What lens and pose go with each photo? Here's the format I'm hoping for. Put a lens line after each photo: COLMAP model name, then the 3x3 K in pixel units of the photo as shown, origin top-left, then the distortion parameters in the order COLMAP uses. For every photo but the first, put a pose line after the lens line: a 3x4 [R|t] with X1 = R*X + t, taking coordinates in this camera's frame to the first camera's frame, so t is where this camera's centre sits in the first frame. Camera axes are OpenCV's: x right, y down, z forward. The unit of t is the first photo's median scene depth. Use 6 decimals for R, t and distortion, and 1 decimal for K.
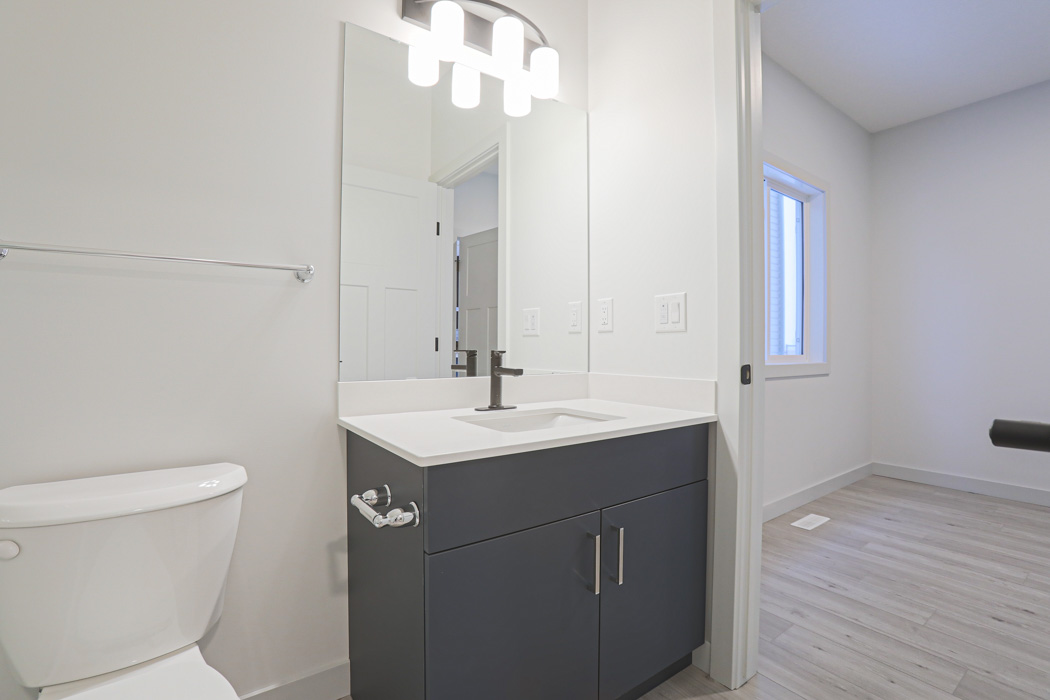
lens RADIAL K [[475.6, 0, 517.5], [0, 475.6, 346.0], [0, 0, 1]] dist [-0.070243, 0.021829]
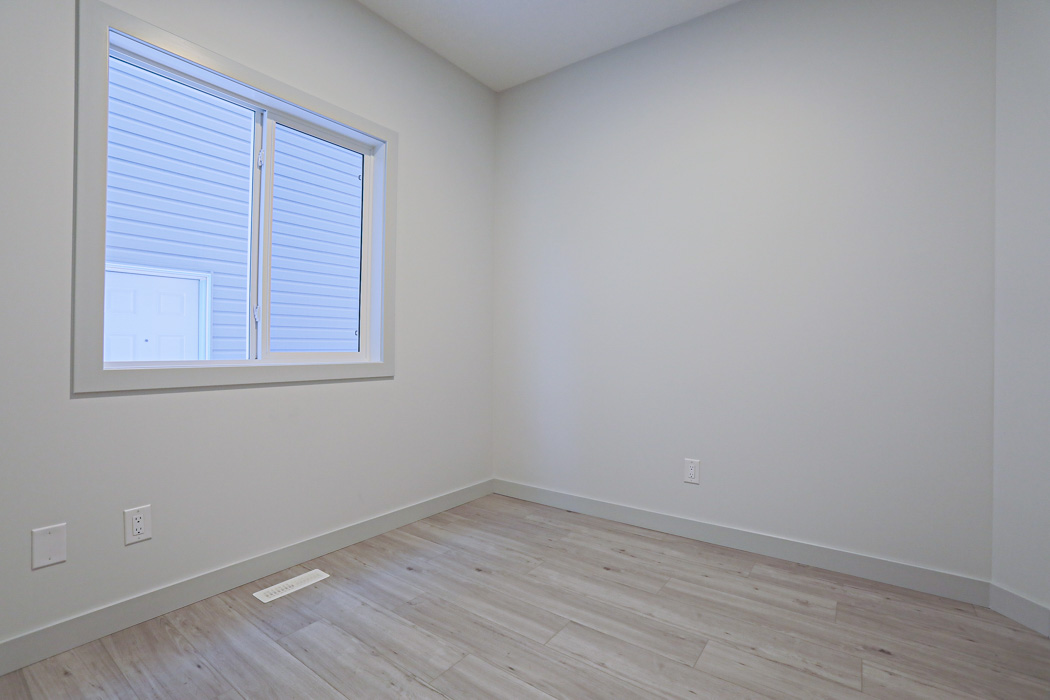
lens RADIAL K [[480.5, 0, 517.8], [0, 480.5, 344.8], [0, 0, 1]] dist [-0.070360, 0.028221]
pose [[0.949767, -0.001841, 0.312952, 0.811269], [0.000948, 0.999995, 0.003004, 0.007094], [-0.312956, -0.002557, 0.949764, 0.219648]]
